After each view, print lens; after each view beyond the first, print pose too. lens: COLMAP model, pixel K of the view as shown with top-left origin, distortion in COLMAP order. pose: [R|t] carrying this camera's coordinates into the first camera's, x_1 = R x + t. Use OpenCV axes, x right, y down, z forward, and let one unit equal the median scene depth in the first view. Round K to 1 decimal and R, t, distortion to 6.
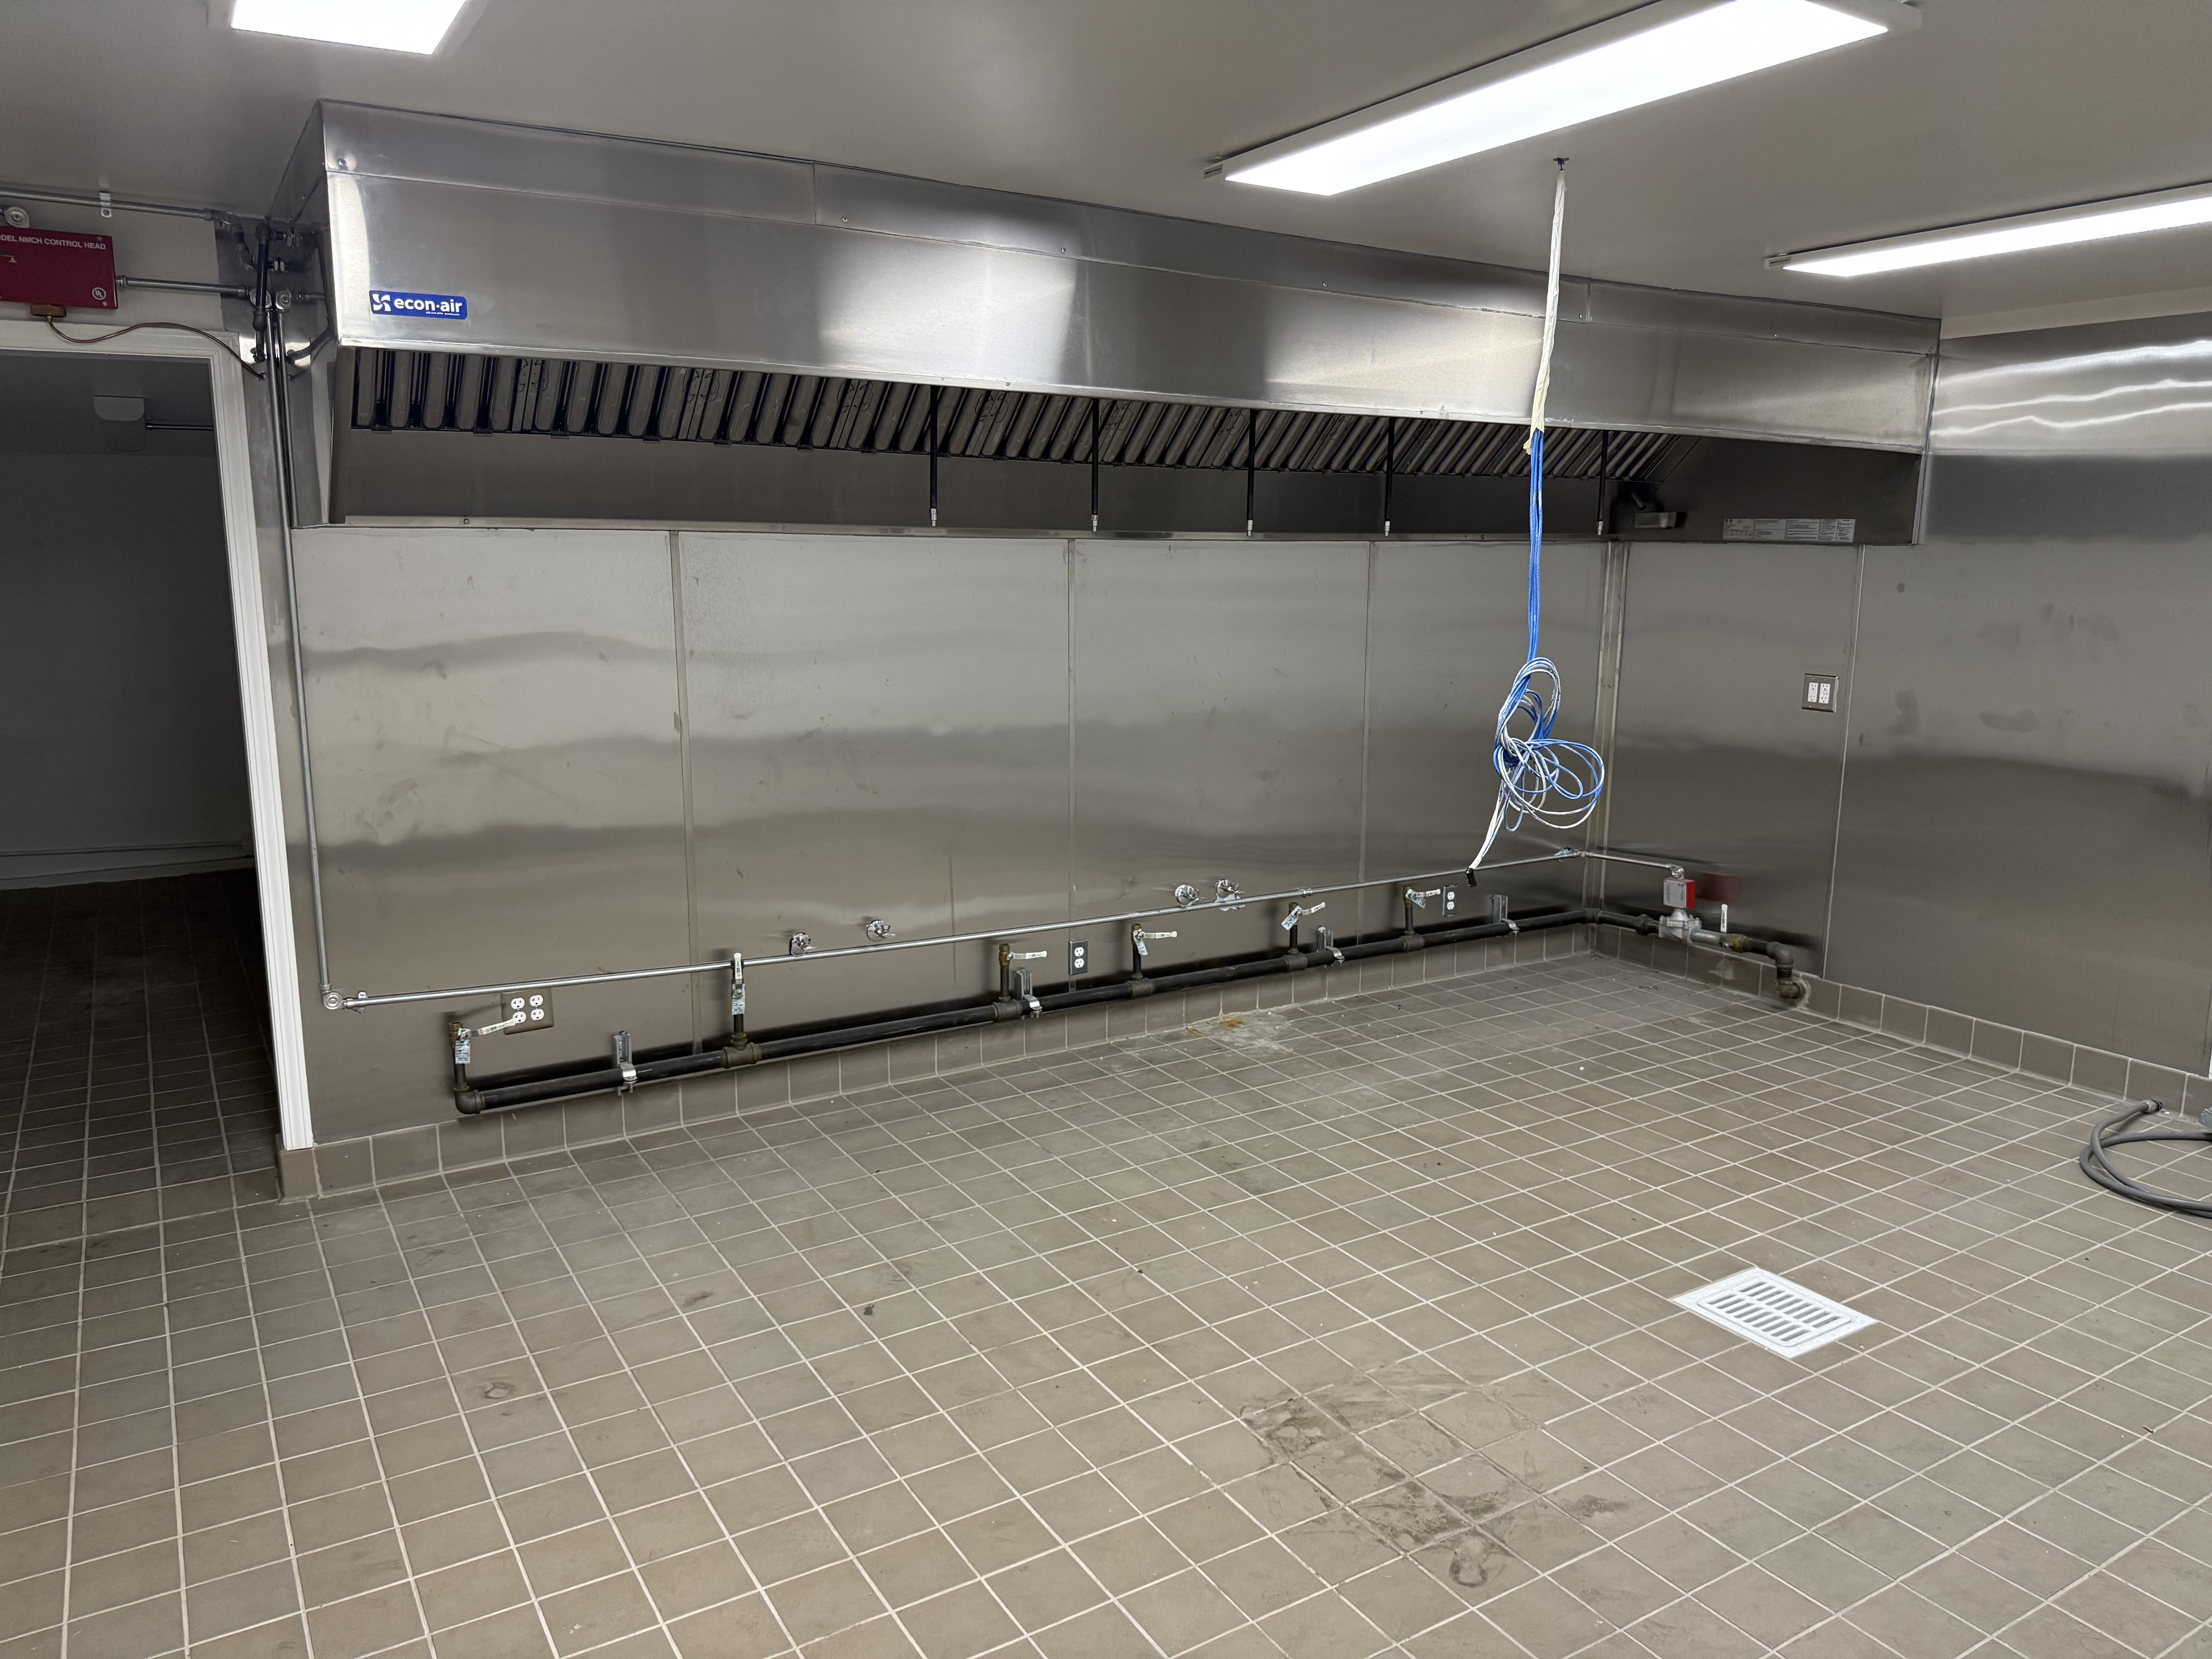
lens RADIAL K [[1553.3, 0, 1106.0], [0, 1553.3, 829.5], [0, 0, 1]] dist [0.100964, -0.000485]
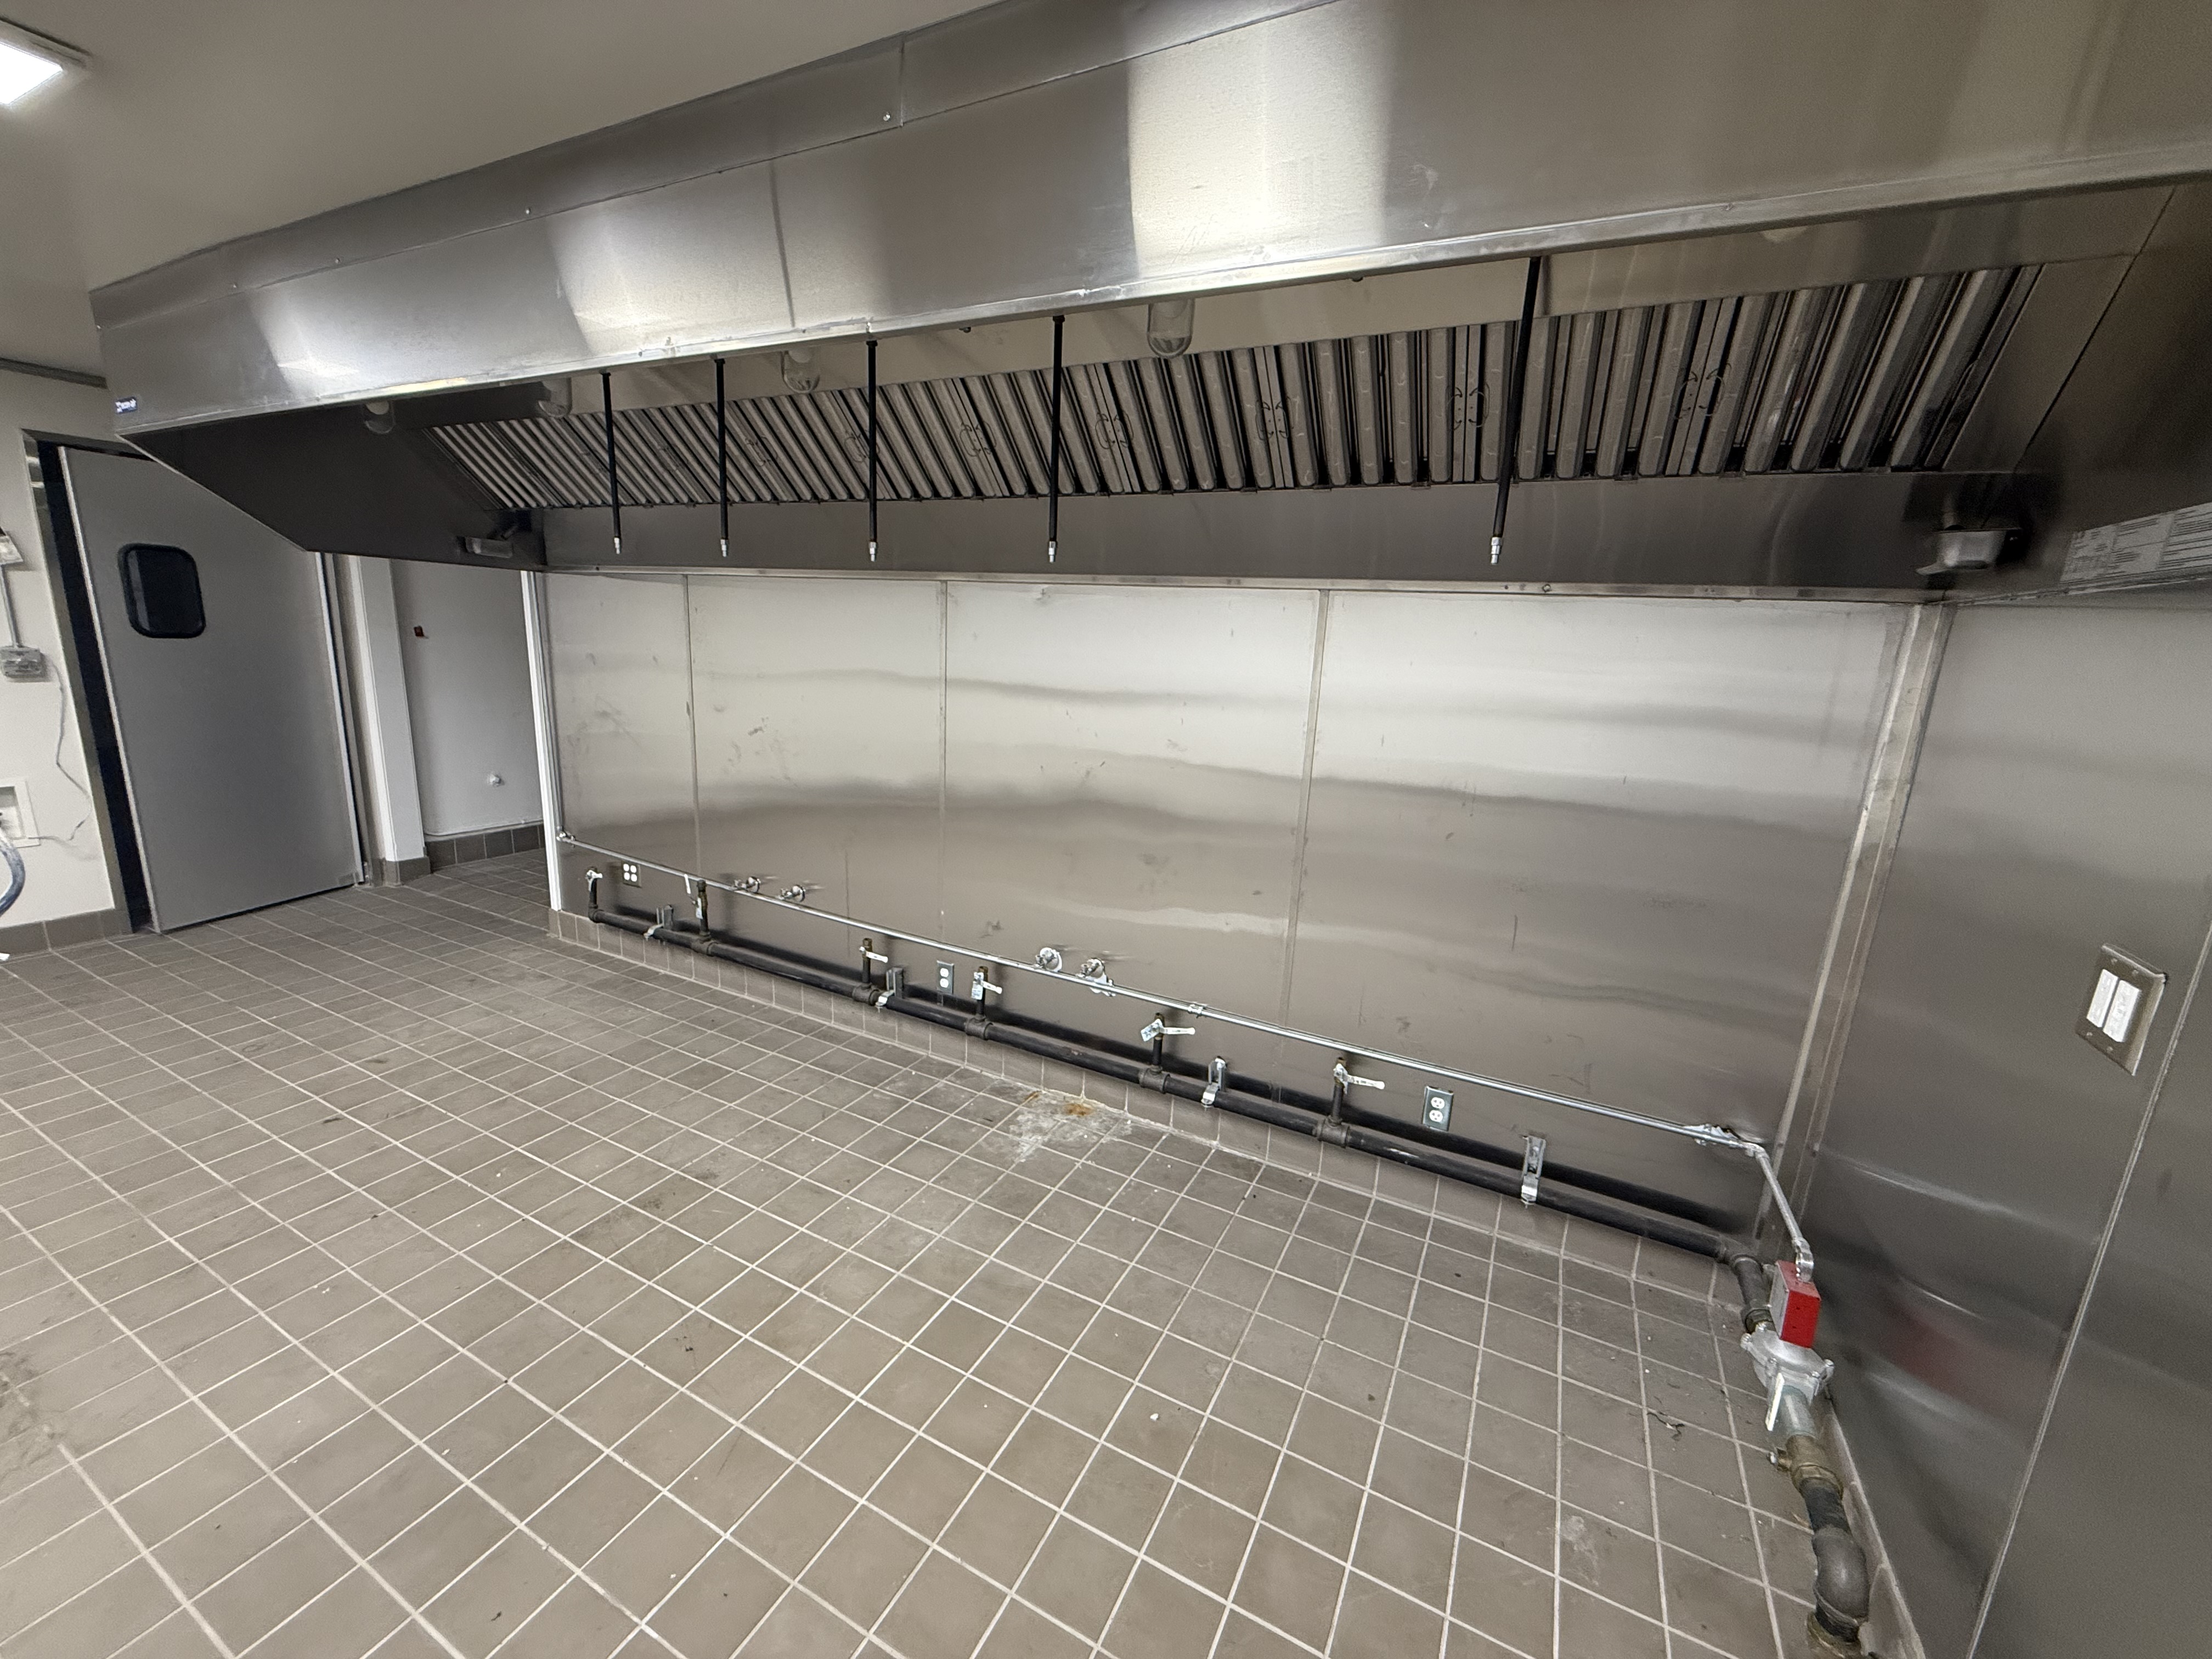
lens RADIAL K [[880.8, 0, 1106.0], [0, 880.8, 829.5], [0, 0, 1]] dist [-0.000896, -0.000136]
pose [[0.514134, 0.204339, -0.833013, 0.542080], [-0.198794, 0.973150, 0.116020, -0.113654], [0.834354, 0.105948, 0.540951, 0.777518]]
